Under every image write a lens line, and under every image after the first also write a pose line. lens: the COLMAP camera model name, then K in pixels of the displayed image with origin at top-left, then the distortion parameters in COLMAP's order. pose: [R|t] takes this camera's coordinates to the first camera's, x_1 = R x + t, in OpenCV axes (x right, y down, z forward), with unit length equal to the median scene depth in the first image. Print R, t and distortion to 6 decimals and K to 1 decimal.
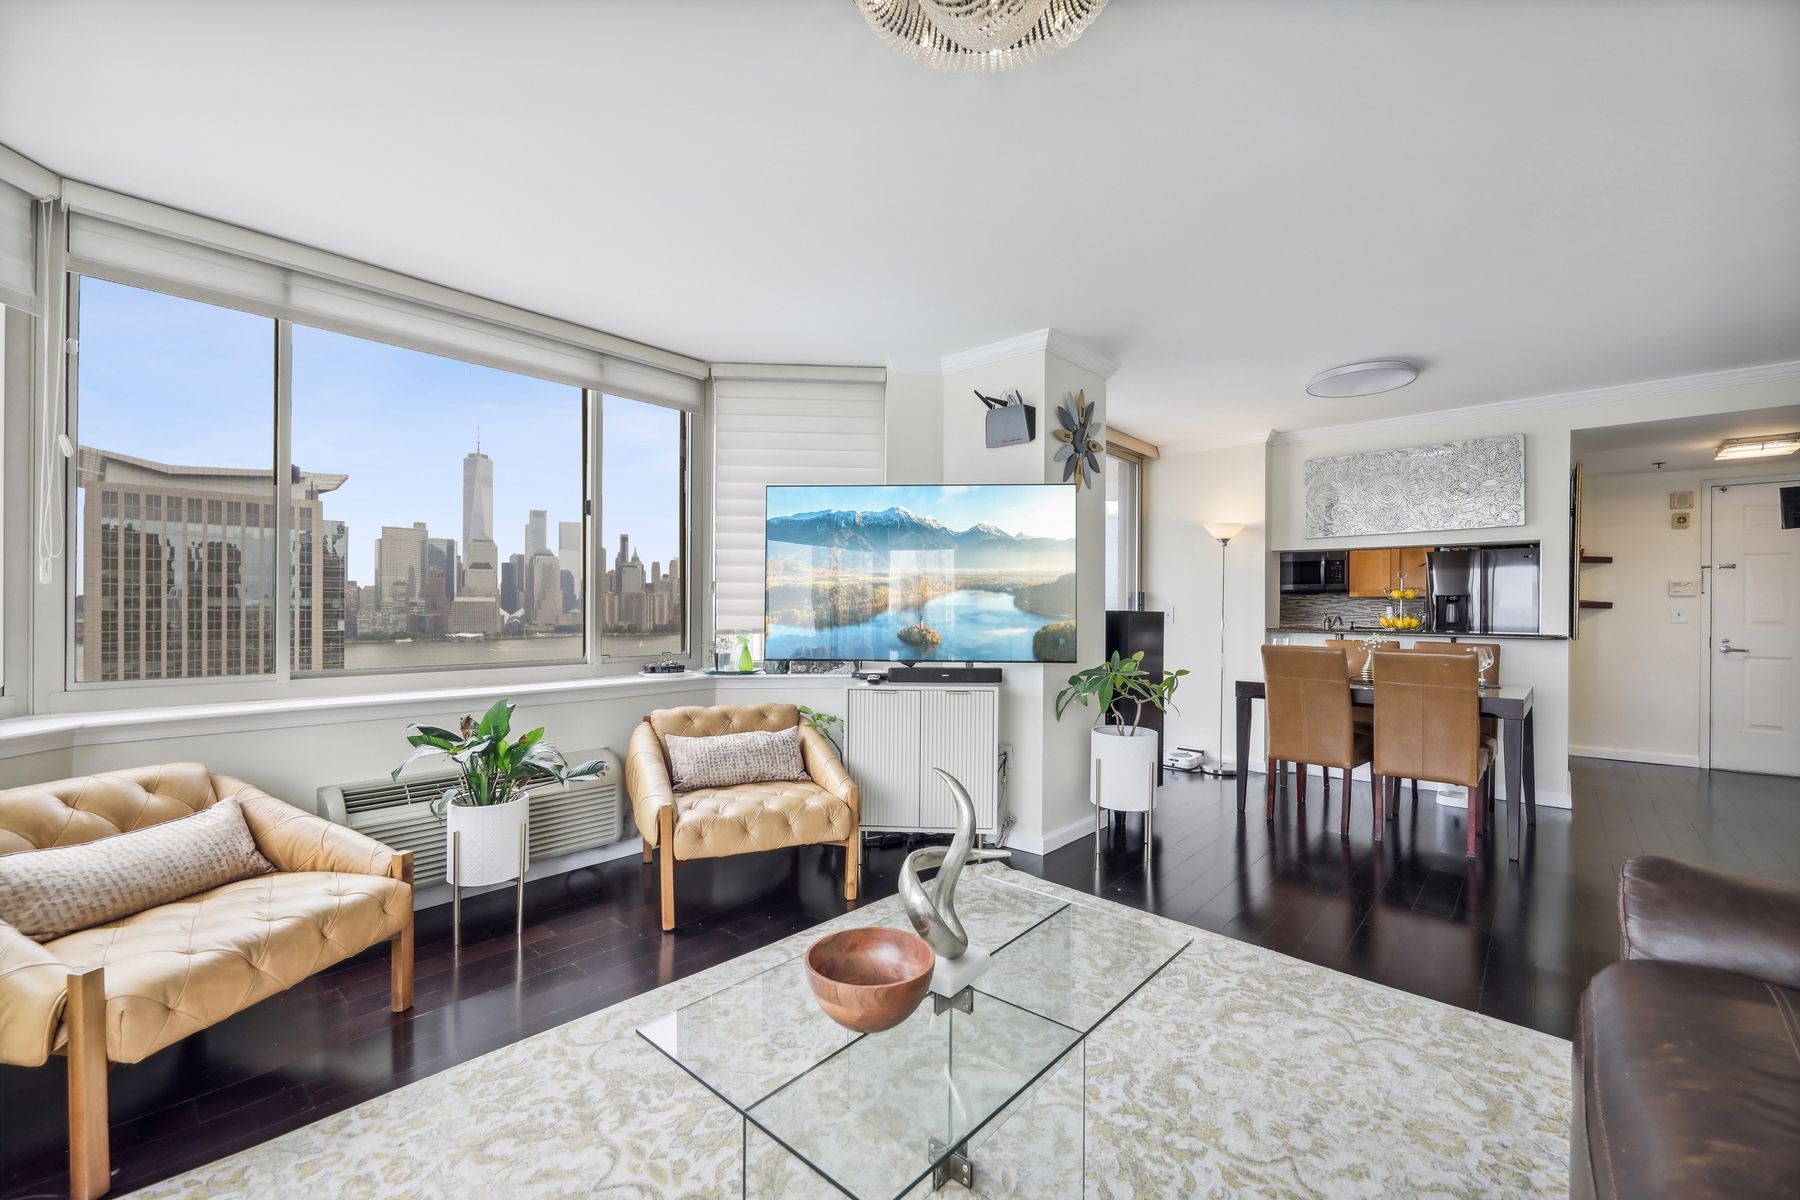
lens RADIAL K [[737.9, 0, 902.8], [0, 737.9, 607.2], [0, 0, 1]] dist [-0.002831, -0.000766]
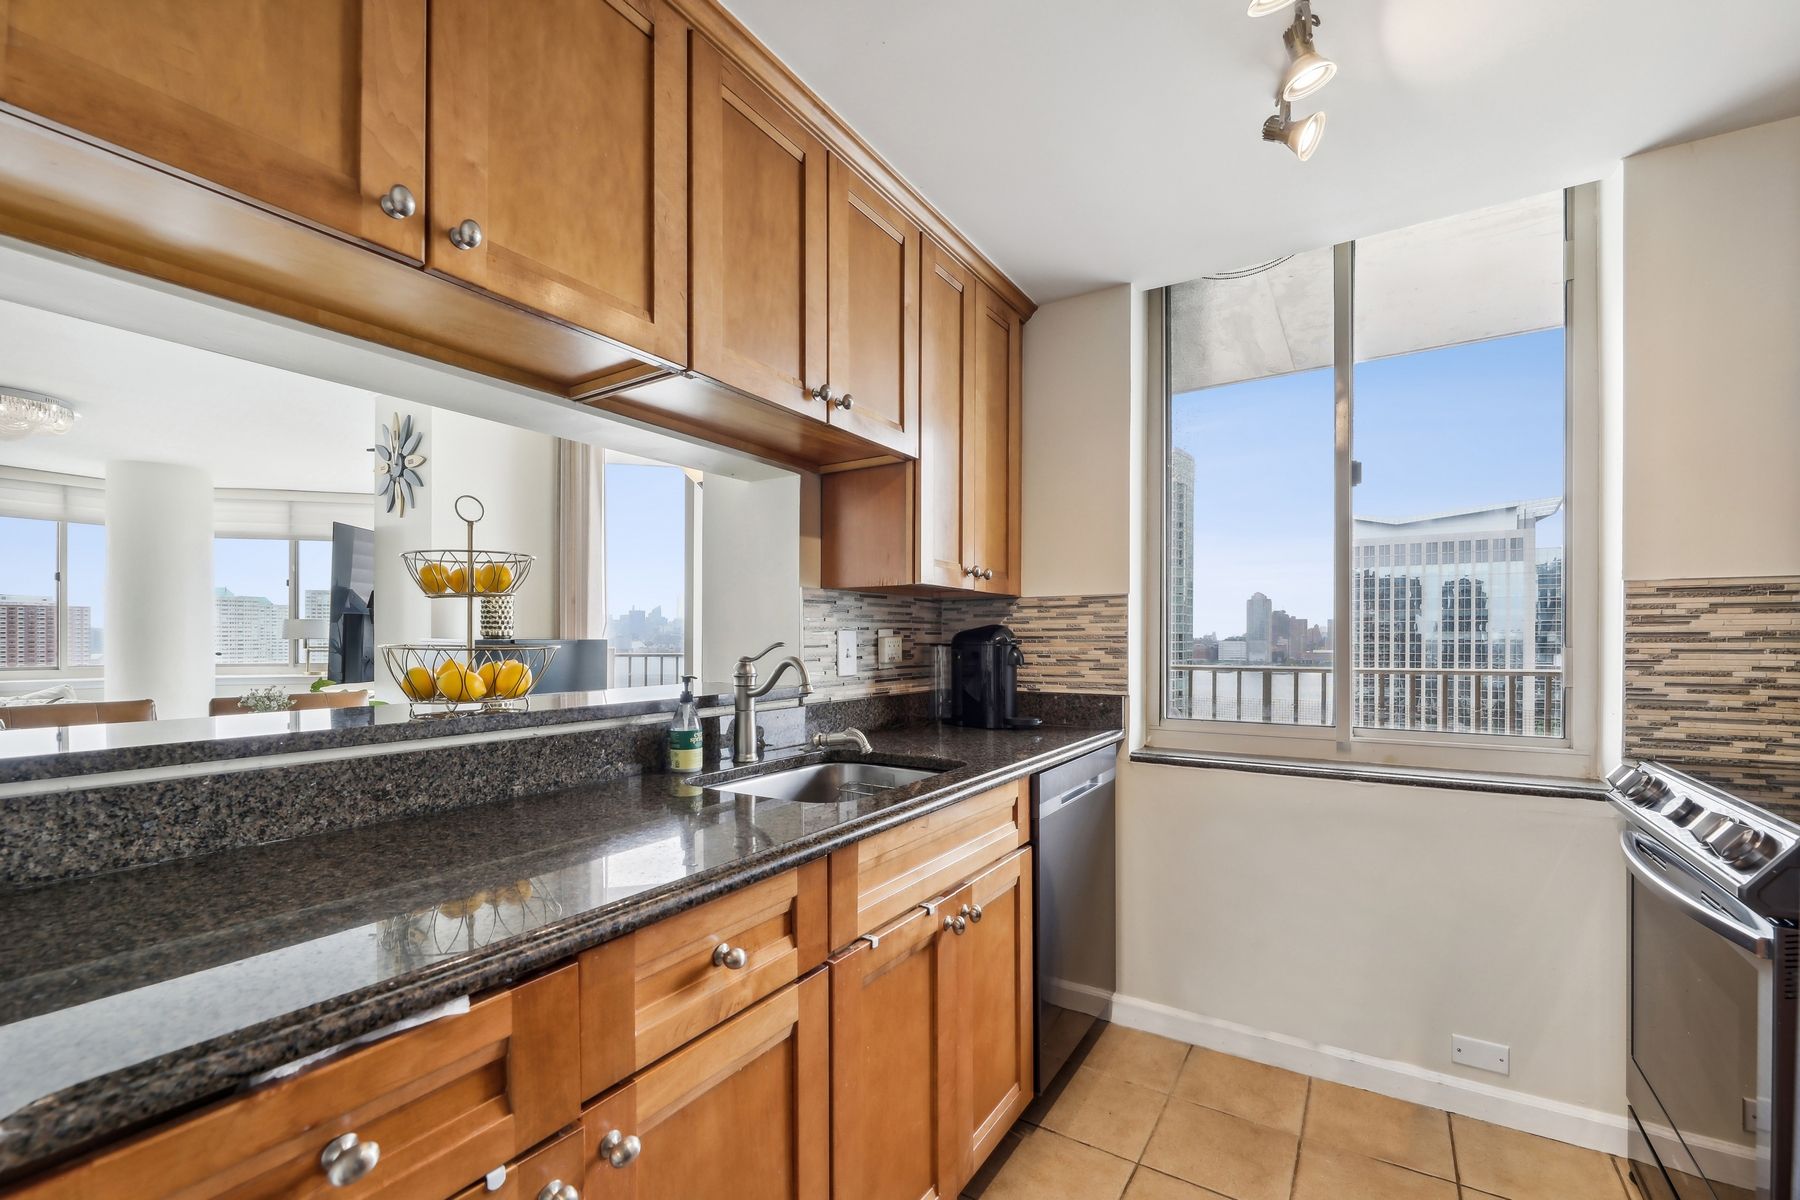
lens RADIAL K [[745.4, 0, 896.4], [0, 745.4, 644.1], [0, 0, 1]] dist [-0.000018, -0.002813]
pose [[0.155833, 0.004323, -0.987774, 1.051601], [0.000255, 0.999990, 0.004417, 0.006943], [0.987783, -0.000940, 0.155831, 1.191915]]
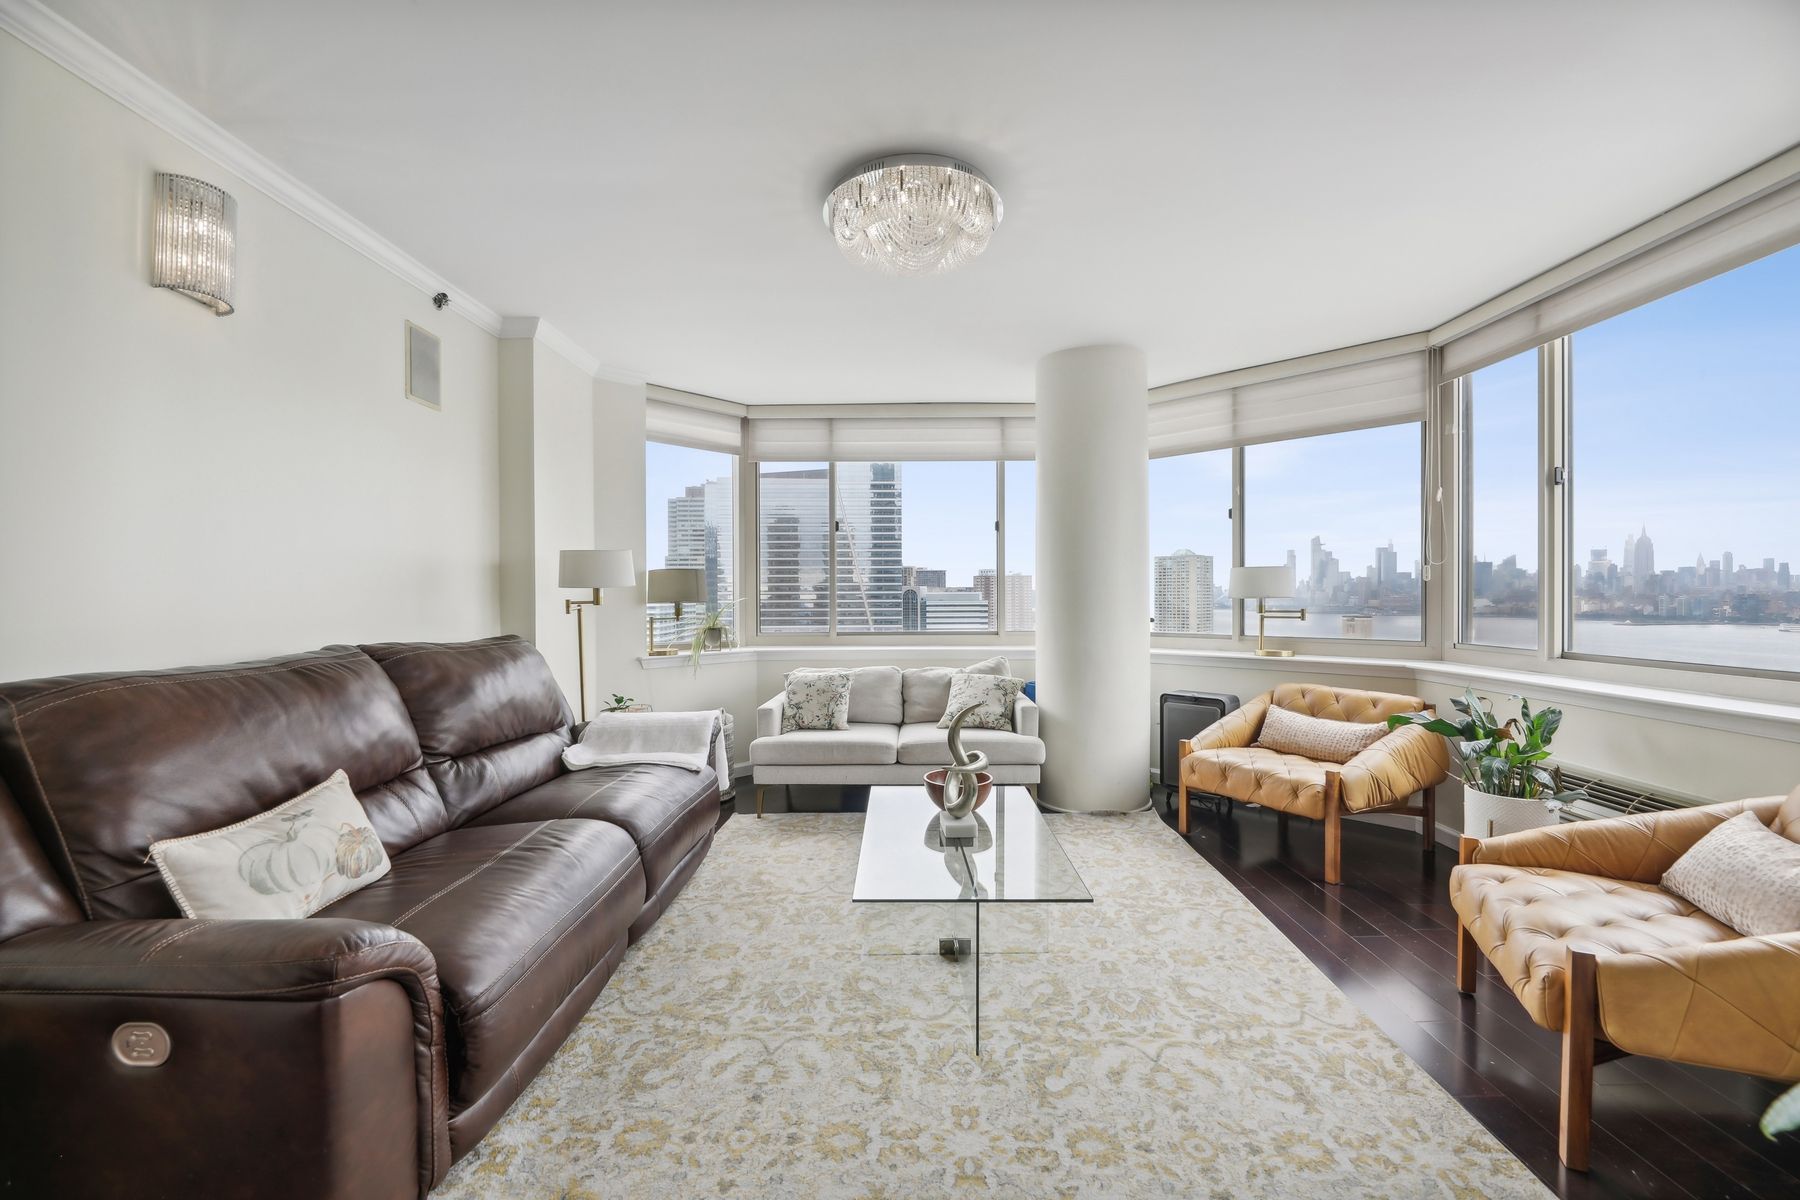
lens RADIAL K [[735.4, 0, 902.0], [0, 735.4, 602.2], [0, 0, 1]] dist [-0.002812, -0.000911]
pose [[-0.747603, 0.004401, -0.664131, 0.385433], [0.002318, 0.999989, 0.004016, 0.003424], [0.664142, 0.001463, -0.747605, 0.677849]]
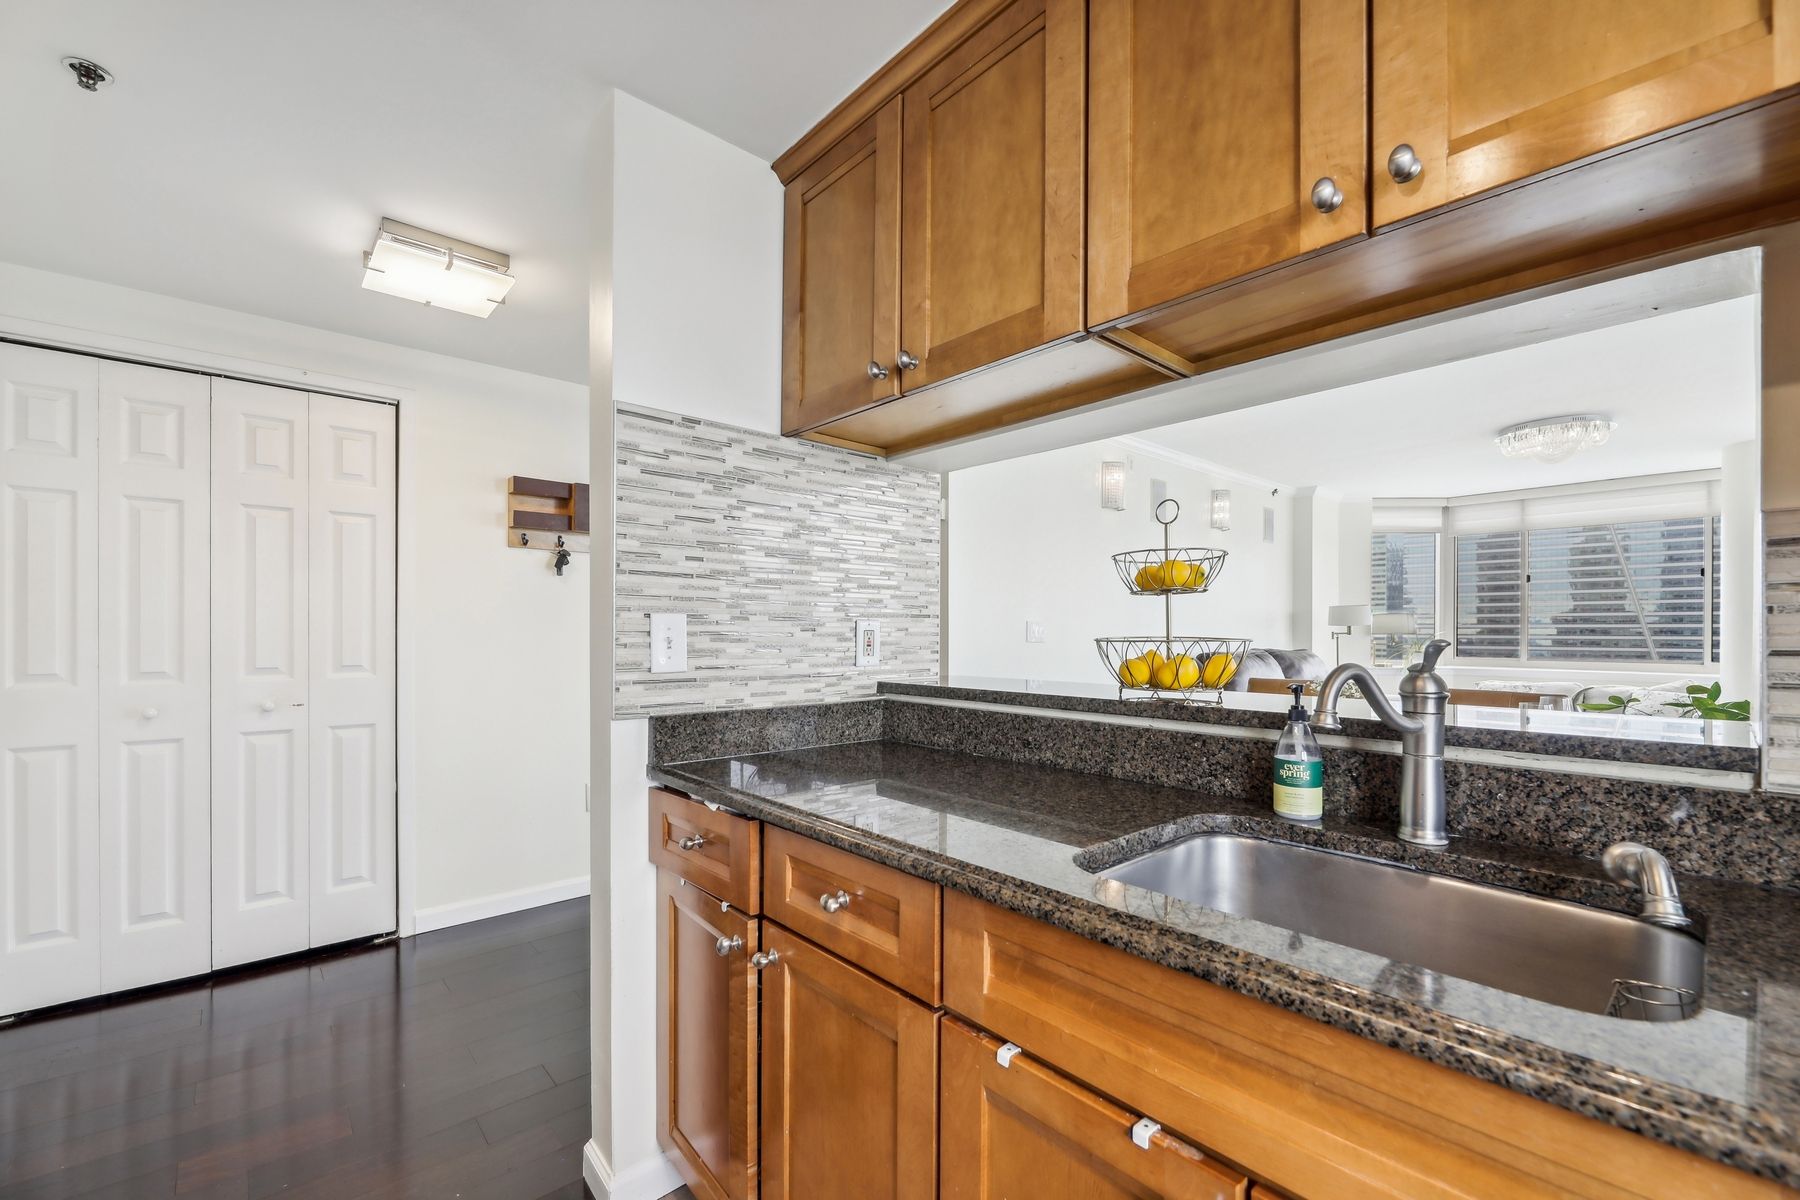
lens RADIAL K [[746.0, 0, 896.6], [0, 746.0, 631.4], [0, 0, 1]] dist [-0.000543, -0.000181]
pose [[-0.993333, -0.006226, 0.115112, 0.804621], [-0.006205, 0.999981, 0.000544, 0.006597], [-0.115113, -0.000173, -0.993352, 1.407366]]
